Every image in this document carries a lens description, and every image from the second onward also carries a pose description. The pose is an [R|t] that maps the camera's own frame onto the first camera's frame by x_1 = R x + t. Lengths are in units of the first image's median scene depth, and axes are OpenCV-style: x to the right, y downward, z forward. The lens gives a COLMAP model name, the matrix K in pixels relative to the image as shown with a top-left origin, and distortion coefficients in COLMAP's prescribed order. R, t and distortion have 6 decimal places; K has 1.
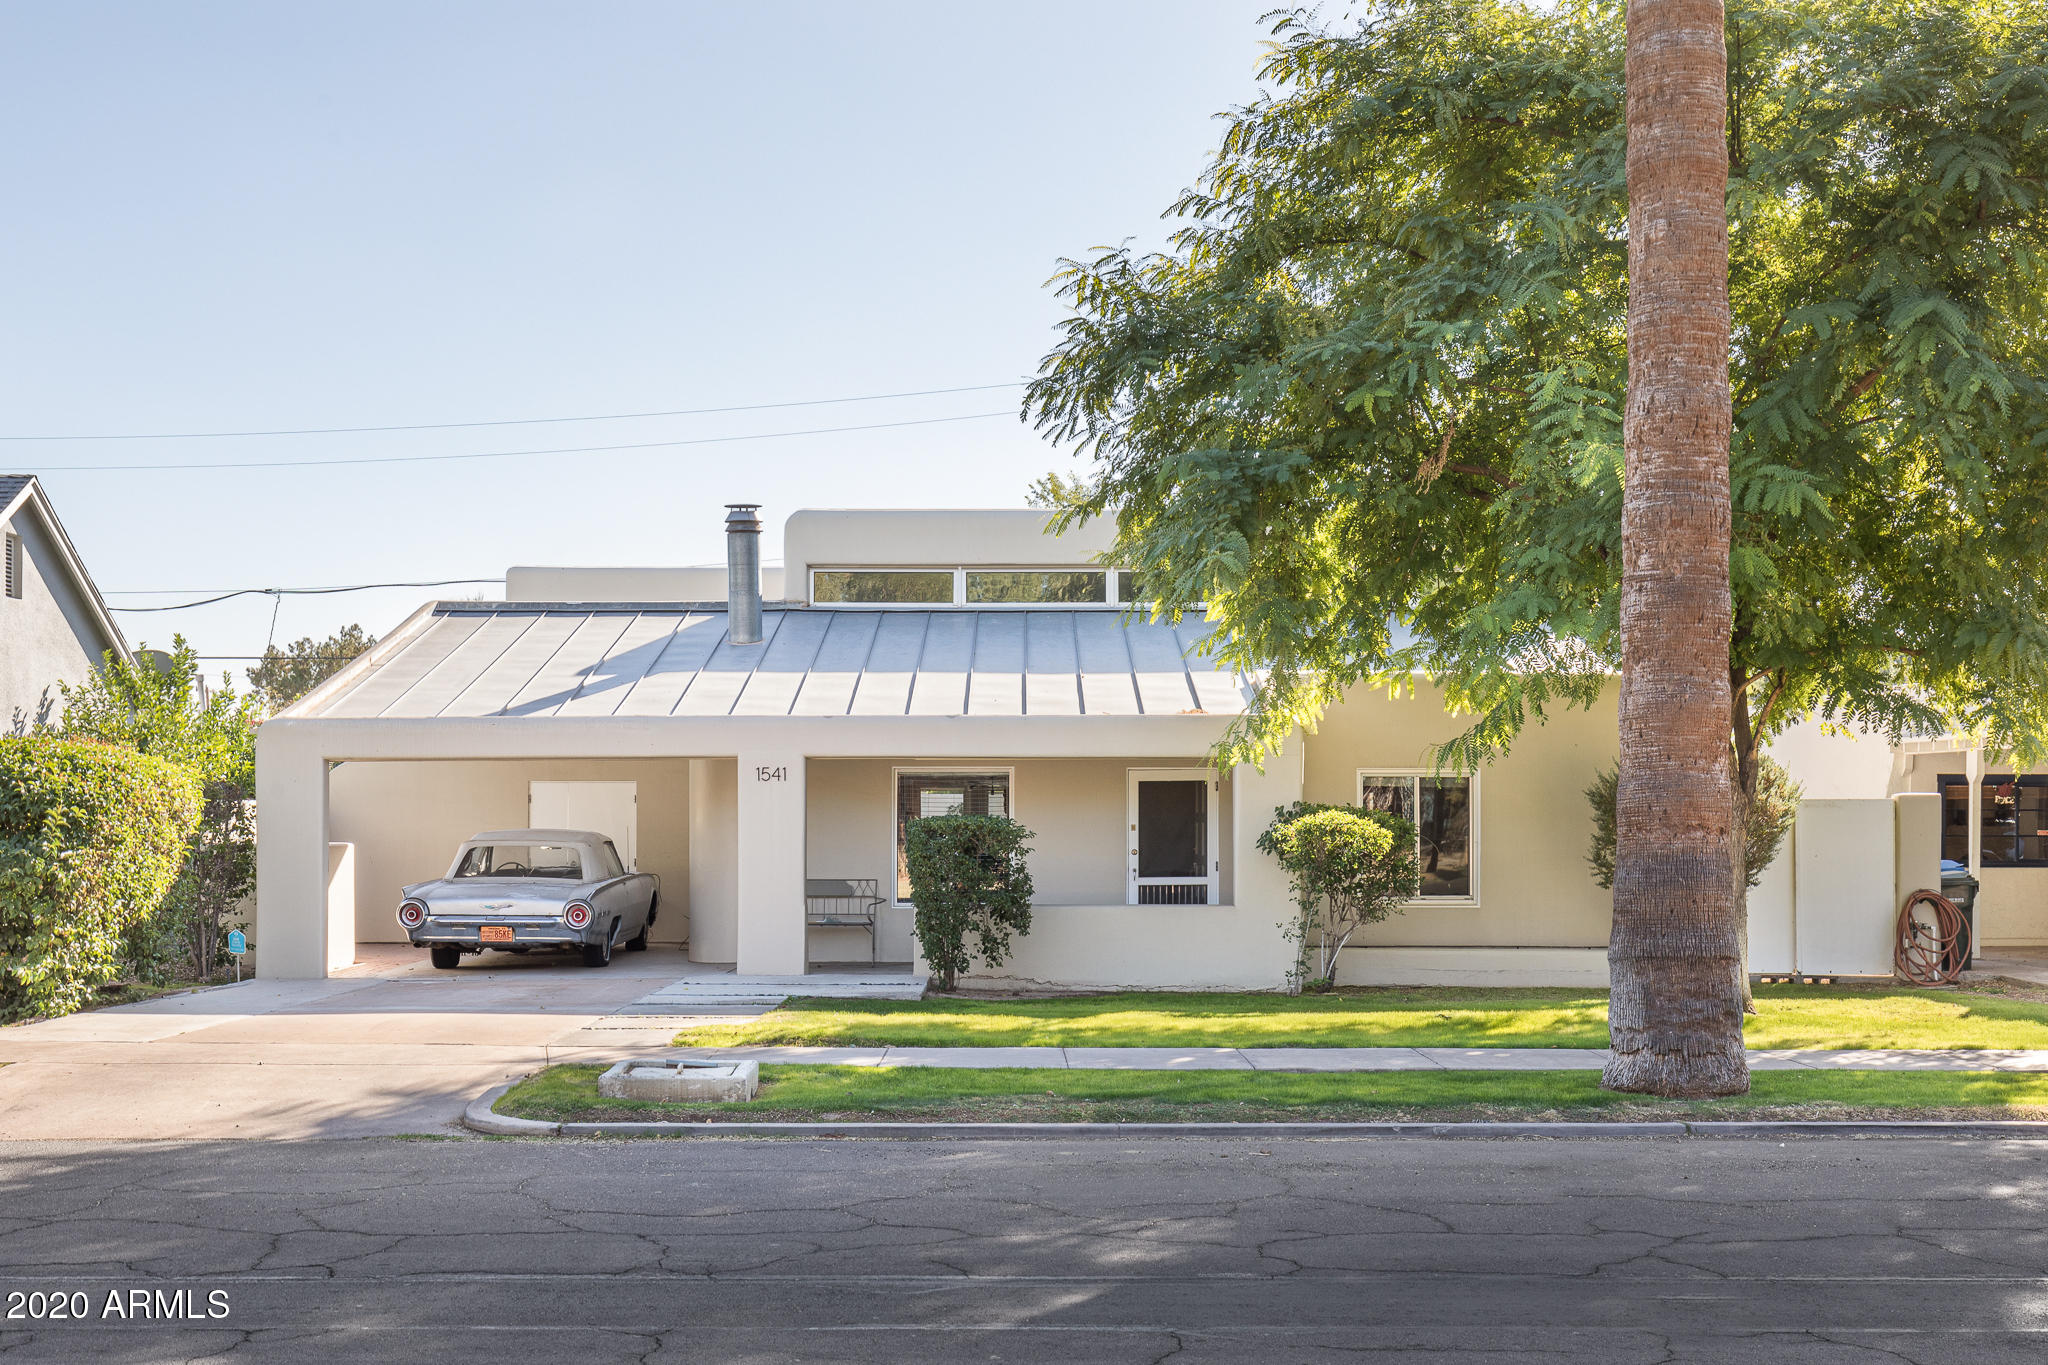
lens RADIAL K [[1098.5, 0, 1024.0], [0, 1098.5, 682.5], [0, 0, 1]] dist [-0.001844, 0.008340]
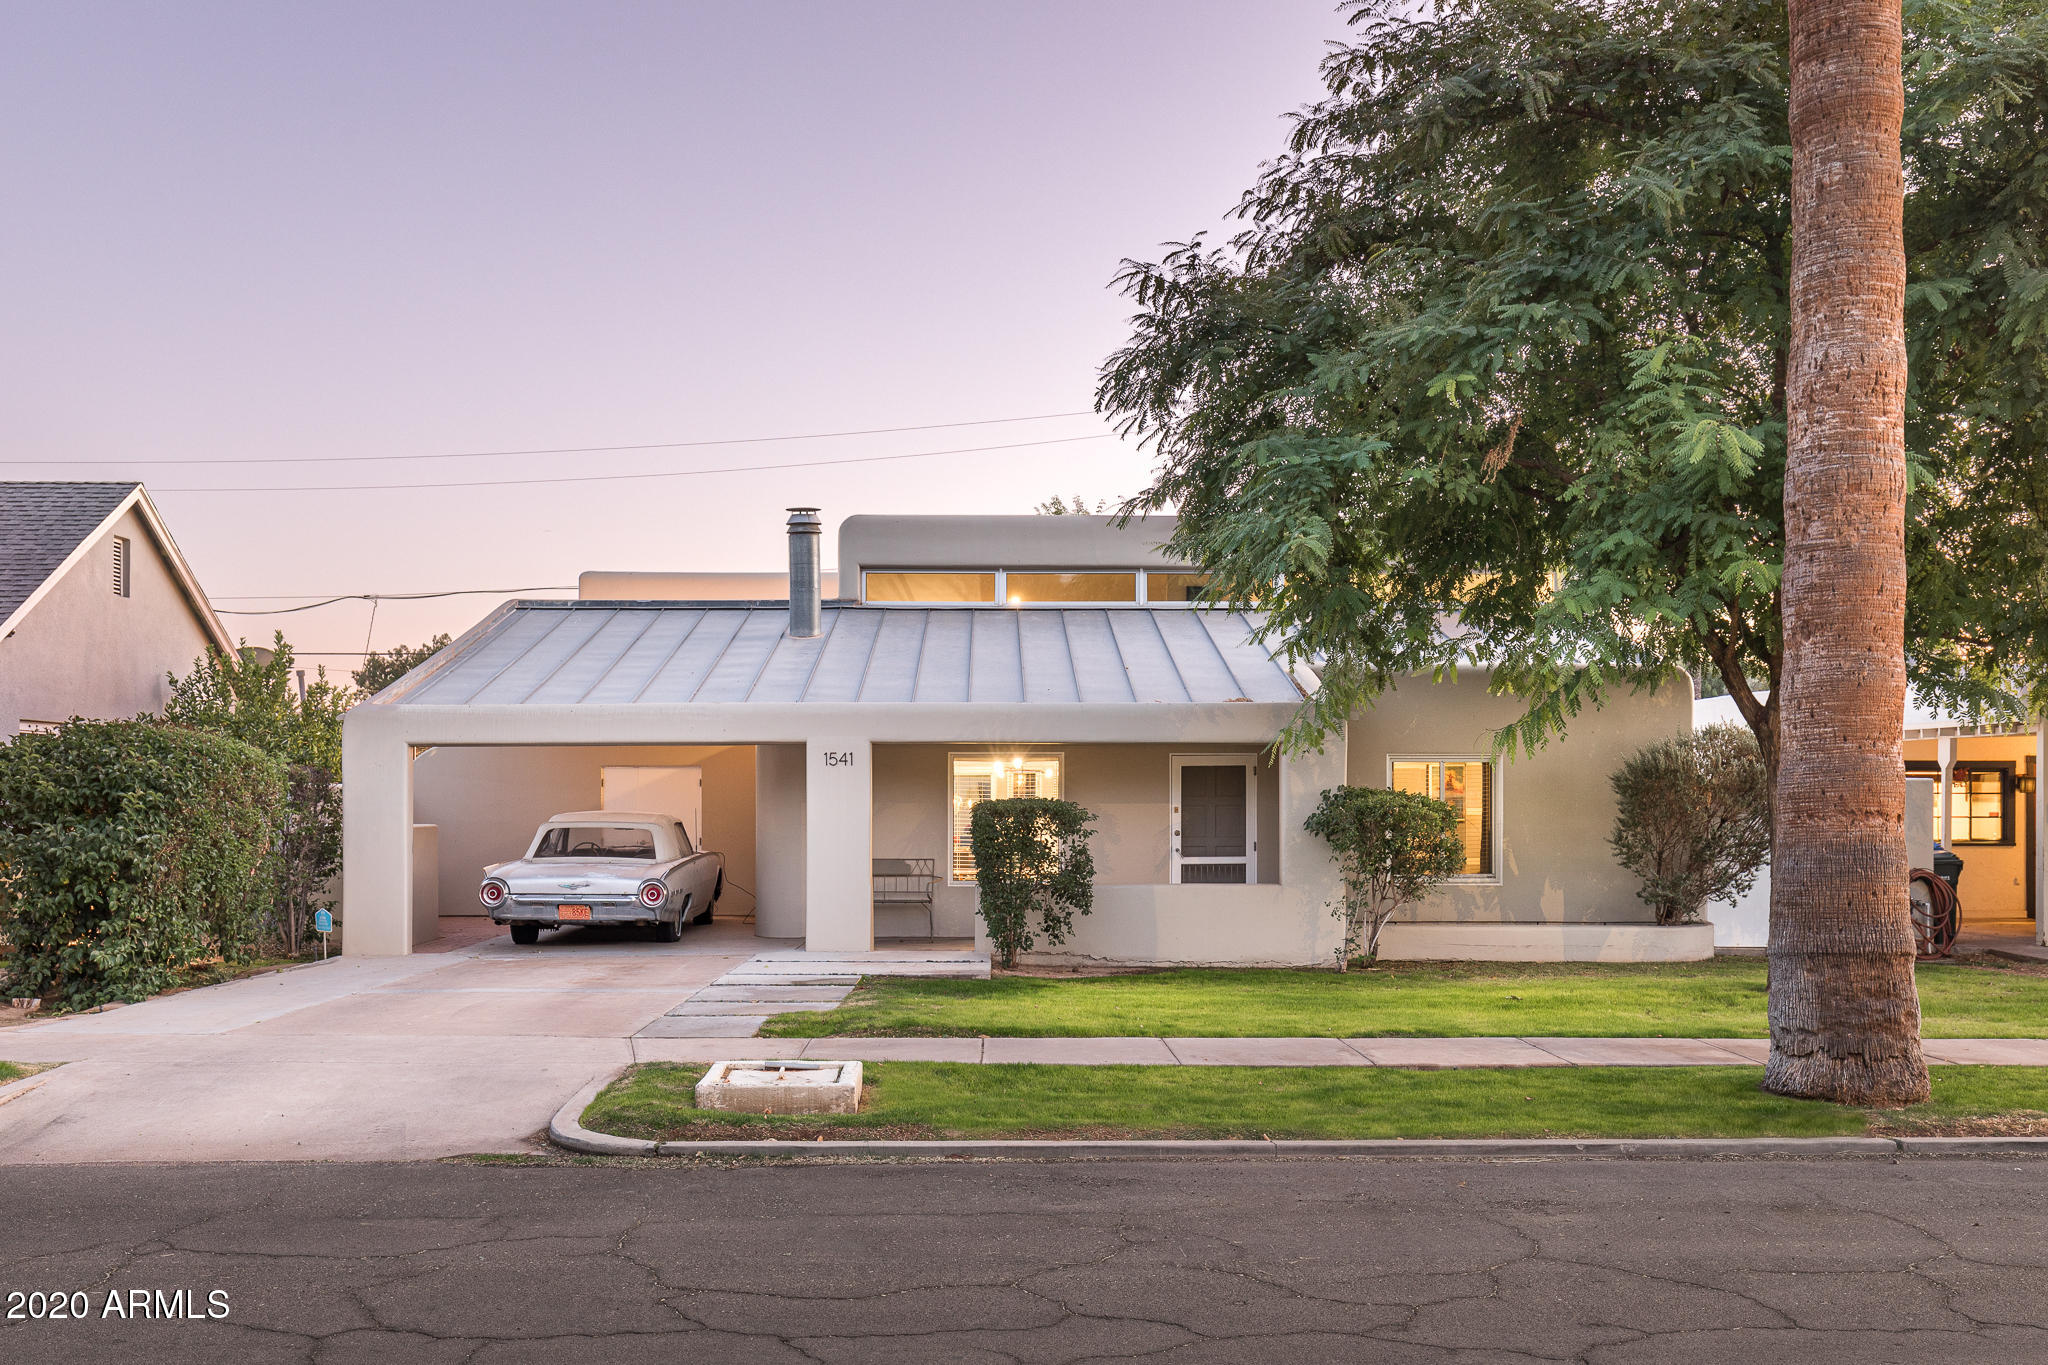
lens RADIAL K [[921.5, 0, 1015.7], [0, 921.5, 684.2], [0, 0, 1]] dist [0.004077, 0.000329]
pose [[0.999977, 0.001174, 0.006737, -0.075320], [-0.001168, 0.999999, -0.000901, 0.014391], [-0.006738, 0.000893, 0.999977, 0.136059]]
